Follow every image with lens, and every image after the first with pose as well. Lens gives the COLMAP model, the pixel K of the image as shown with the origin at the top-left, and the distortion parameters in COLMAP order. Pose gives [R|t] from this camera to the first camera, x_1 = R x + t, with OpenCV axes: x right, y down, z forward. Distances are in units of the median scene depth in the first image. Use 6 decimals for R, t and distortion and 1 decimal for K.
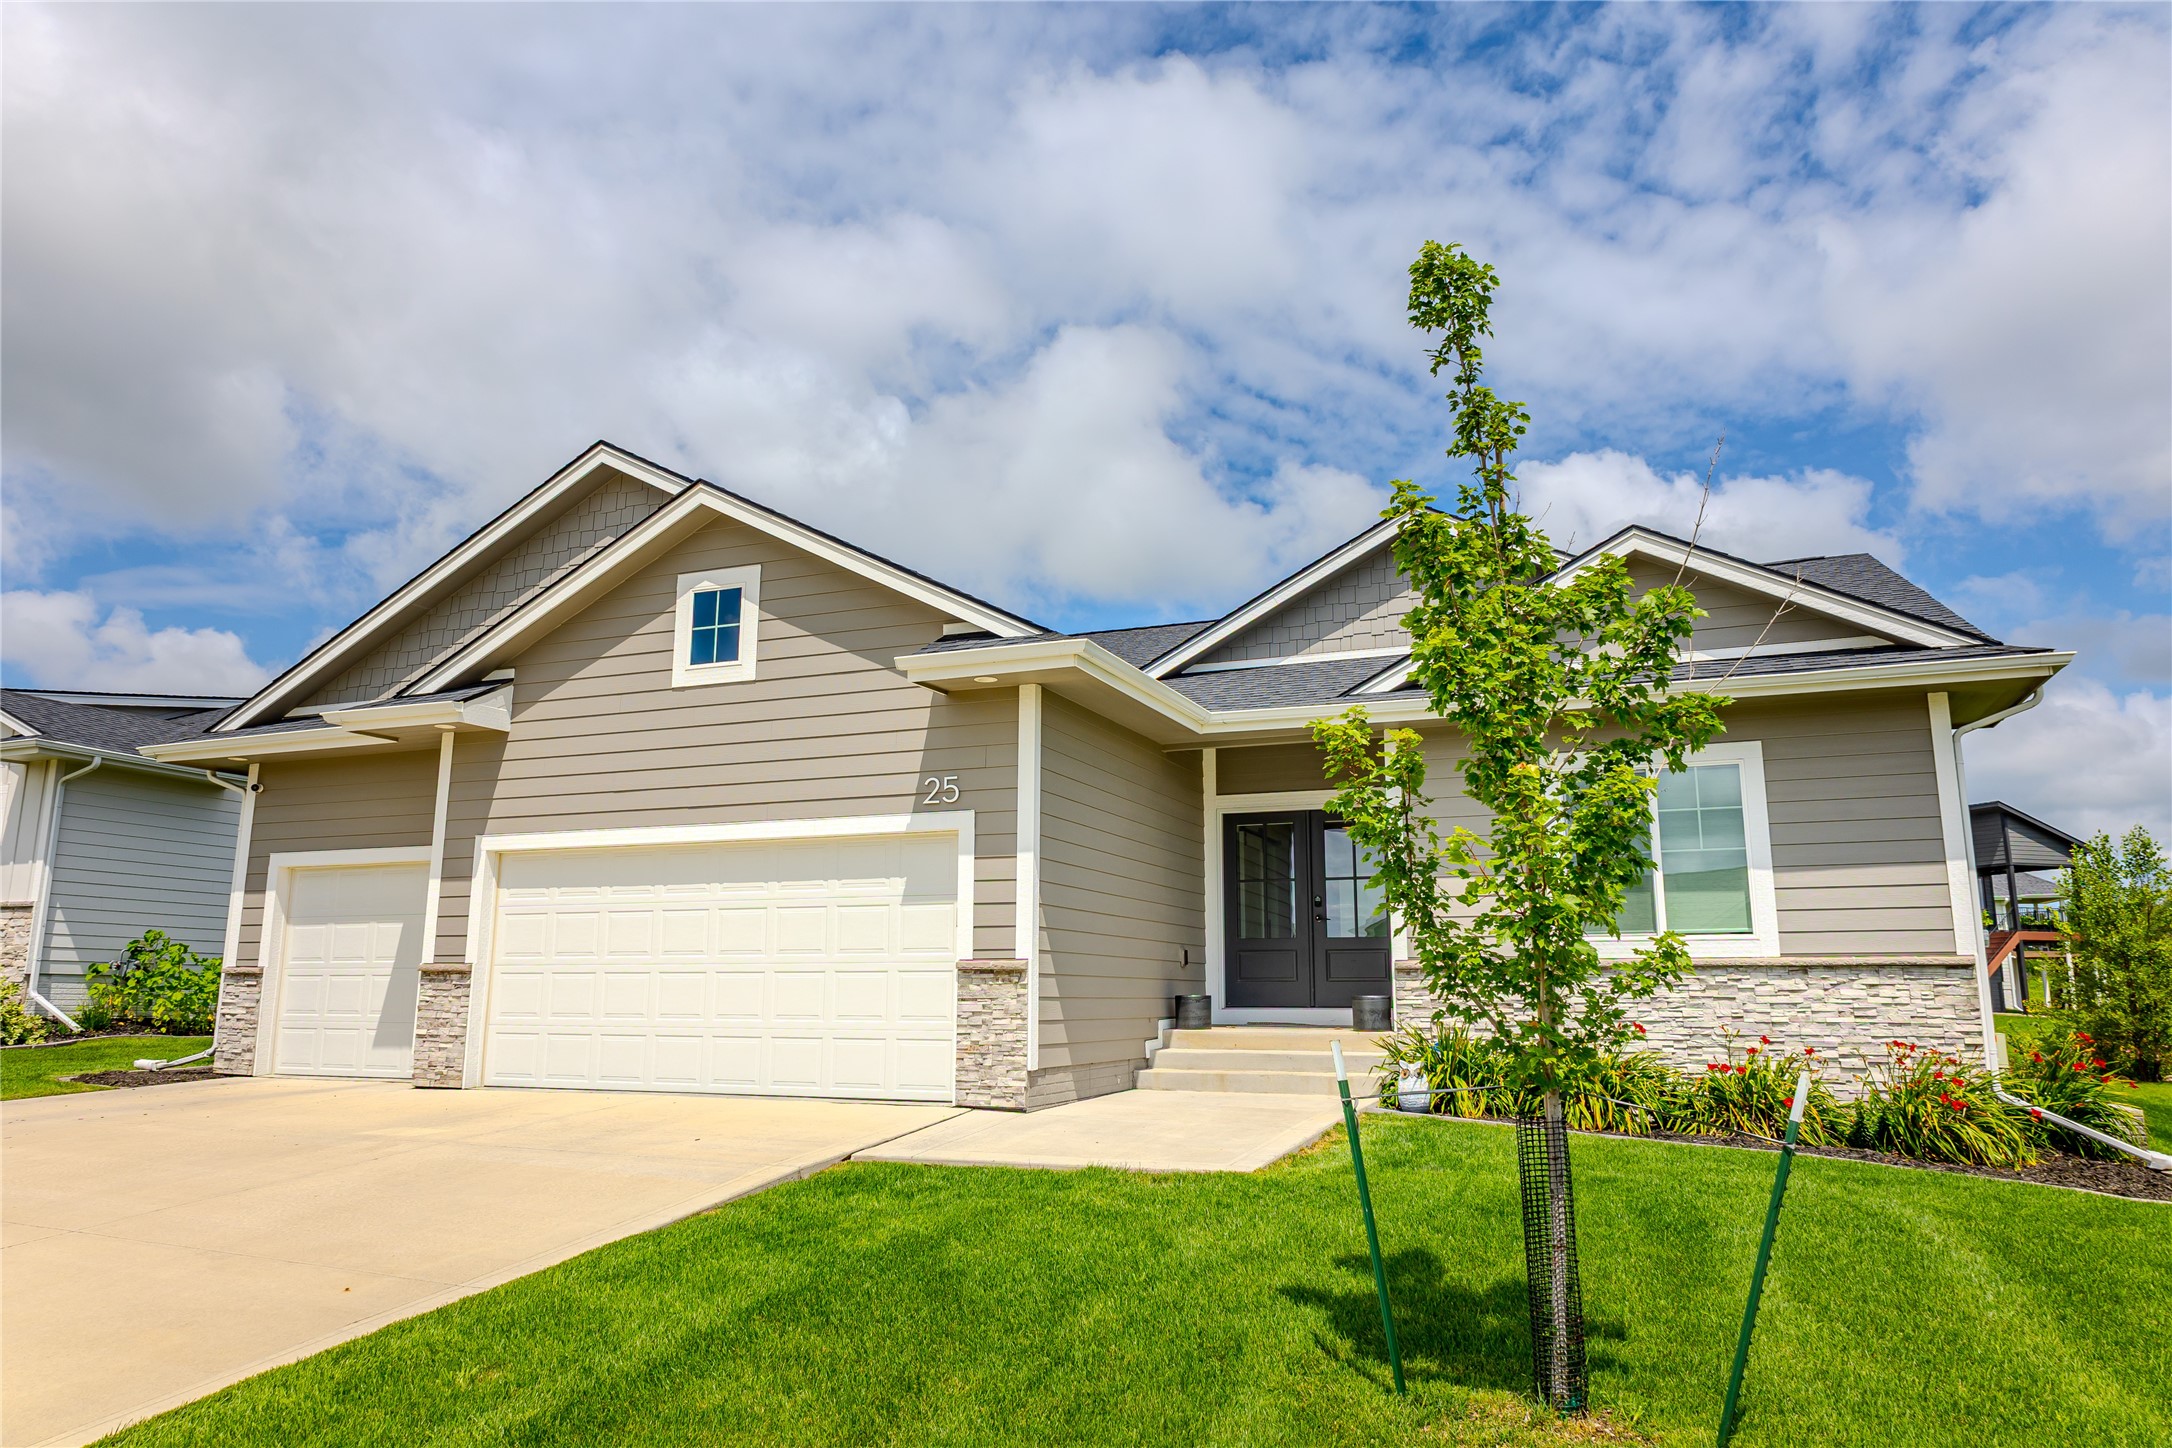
lens RADIAL K [[1531.7, 0, 1086.0], [0, 1531.7, 724.0], [0, 0, 1]] dist [0.032477, -0.005134]
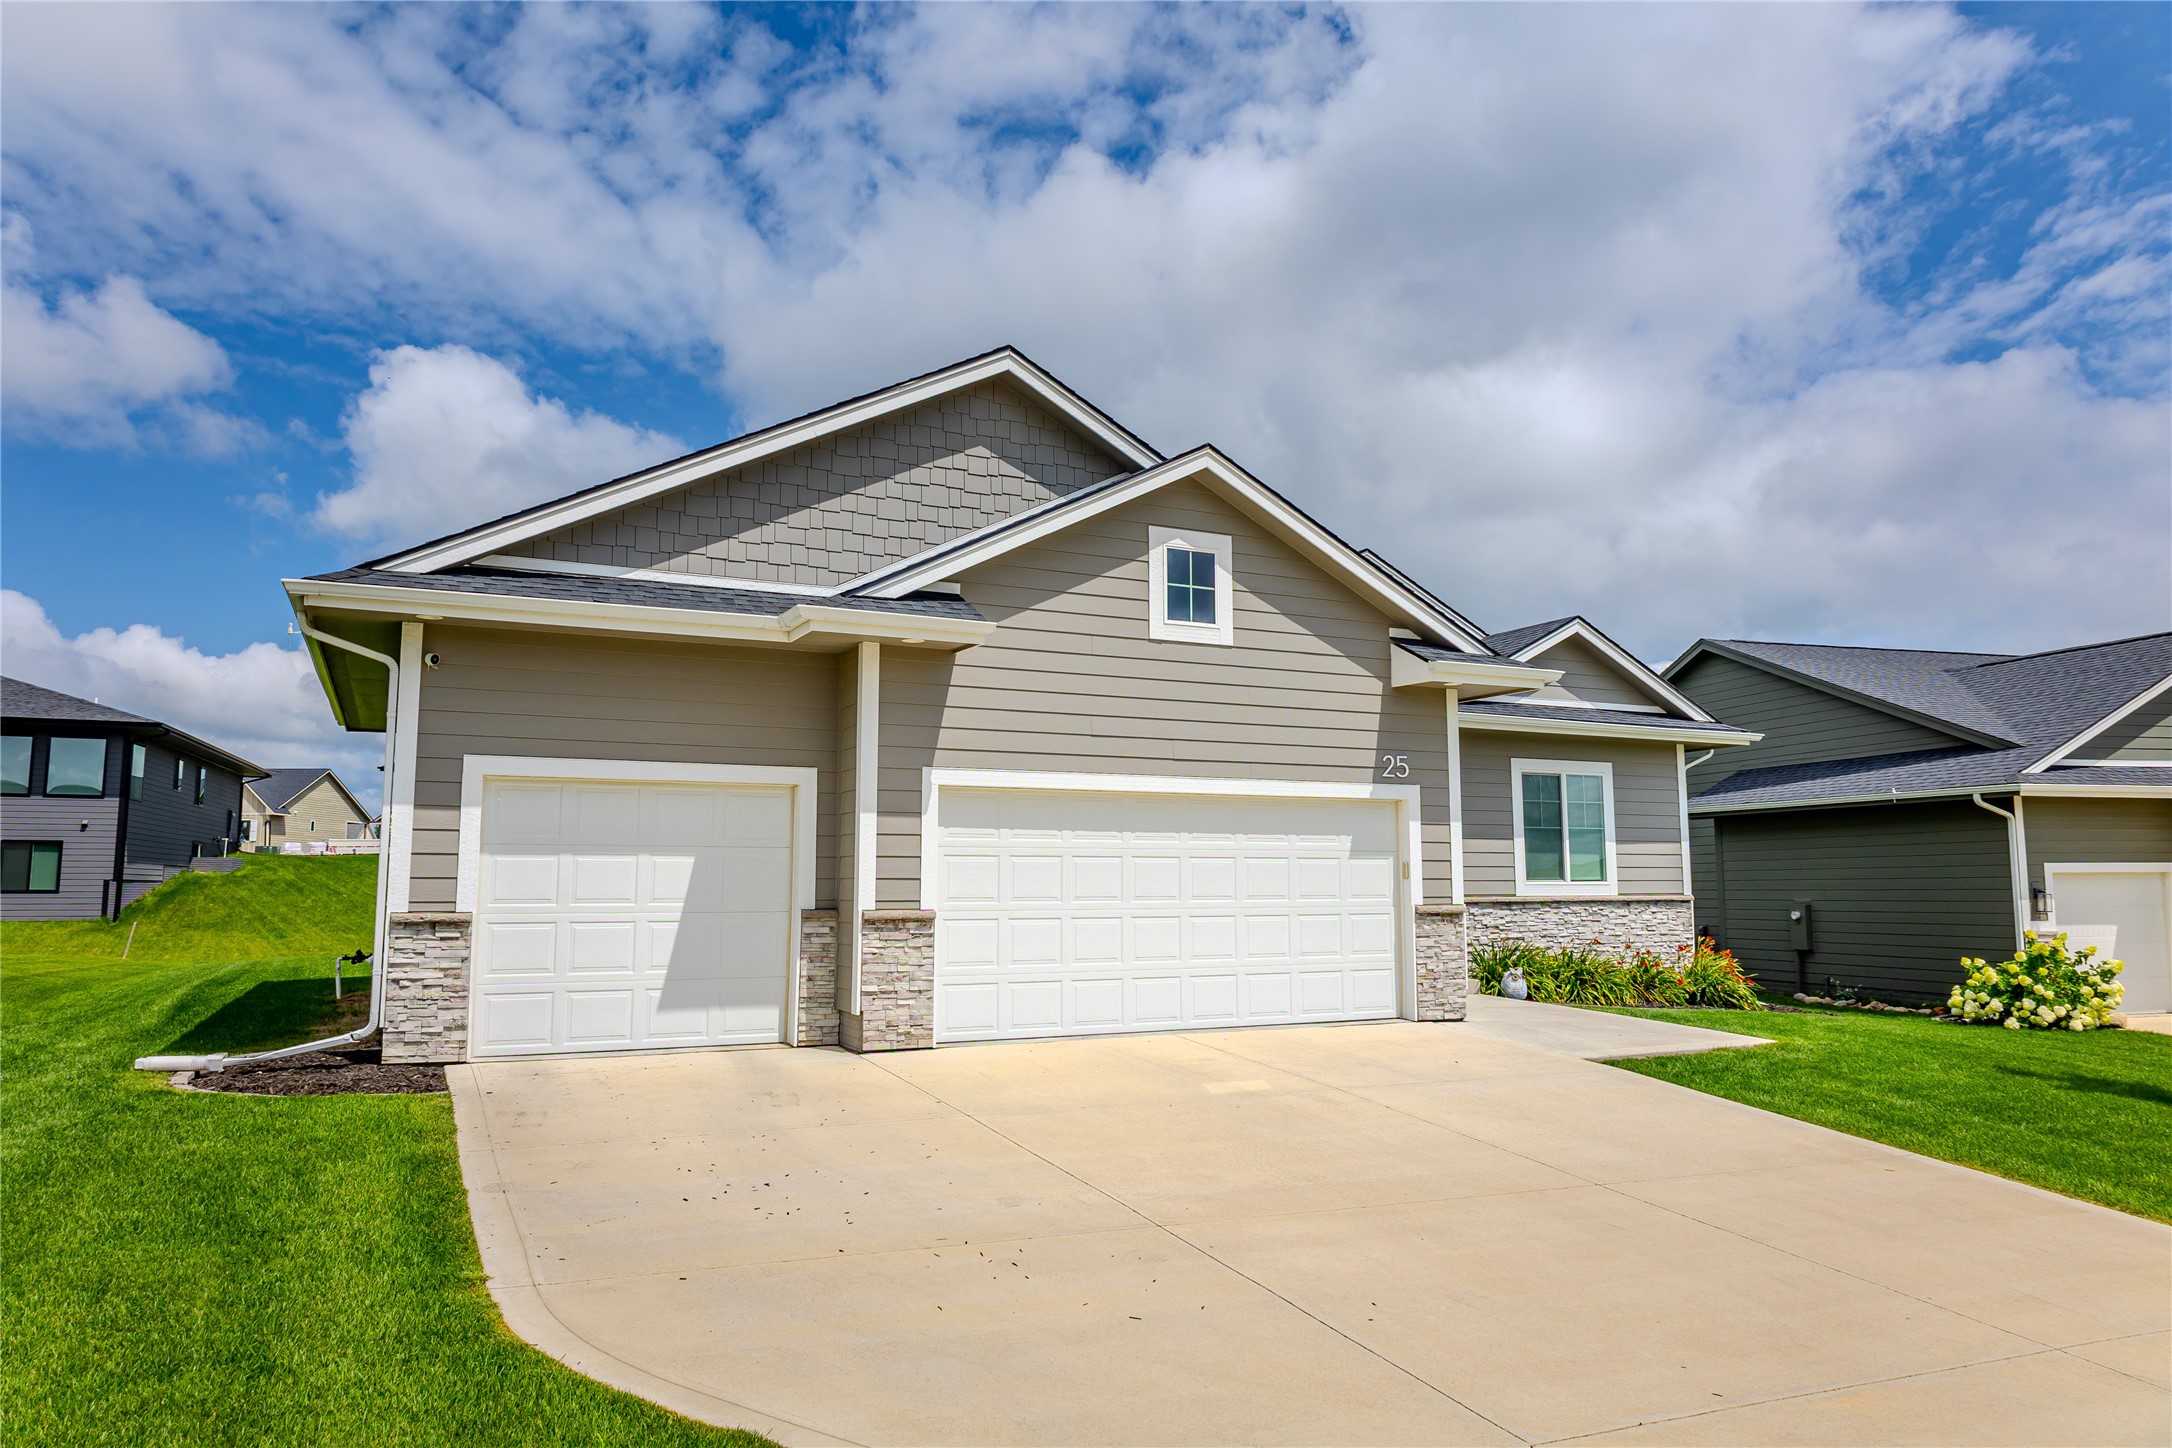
lens RADIAL K [[1414.6, 0, 1086.0], [0, 1414.6, 724.0], [0, 0, 1]] dist [0.005017, -0.003593]
pose [[0.632878, 0.074074, 0.770700, -0.982381], [-0.137742, 0.990306, 0.017929, 0.020672], [-0.761901, -0.117505, 0.636946, 0.417747]]
